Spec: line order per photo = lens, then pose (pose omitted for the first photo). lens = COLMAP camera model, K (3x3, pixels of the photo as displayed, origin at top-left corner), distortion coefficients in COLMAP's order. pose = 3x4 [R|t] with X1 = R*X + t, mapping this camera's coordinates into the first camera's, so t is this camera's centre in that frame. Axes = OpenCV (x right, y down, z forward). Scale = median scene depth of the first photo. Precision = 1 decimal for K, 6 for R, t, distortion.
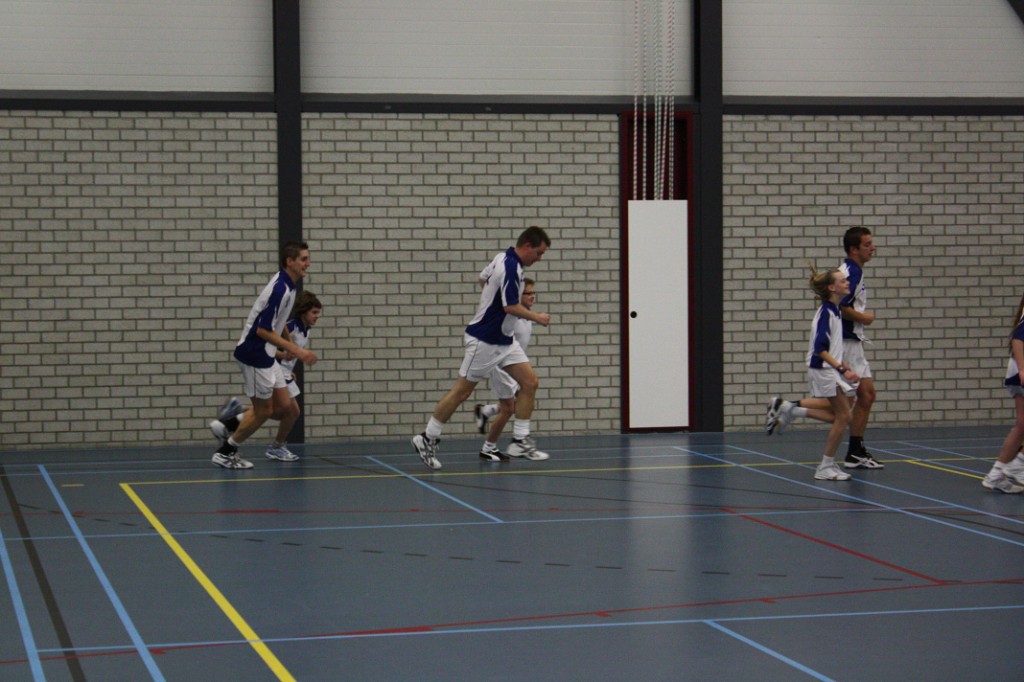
lens RADIAL K [[2738.4, 0, 524.9], [0, 2738.4, 343.4], [0, 0, 1]] dist [0.139200, 0.000000]
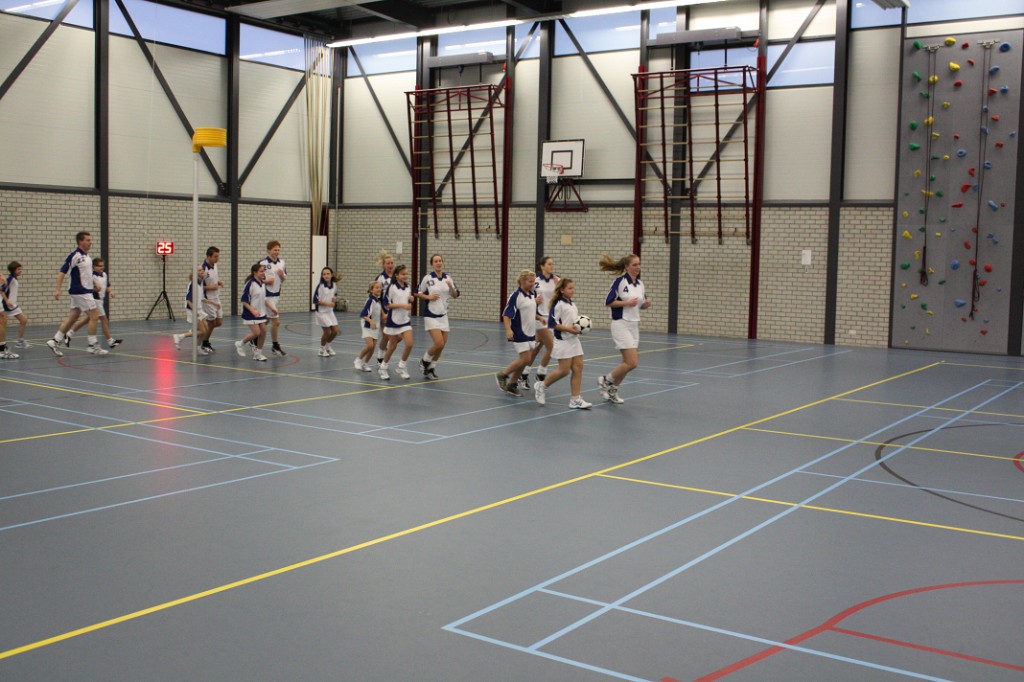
lens RADIAL K [[1149.4, 0, 472.1], [0, 1149.4, 330.0], [0, 0, 1]] dist [-0.078666, 0.000000]
pose [[0.647788, 0.072132, -0.758398, 0.541349], [-0.055966, 0.997323, 0.047052, -0.007380], [0.759762, 0.011965, 0.650091, 0.126972]]
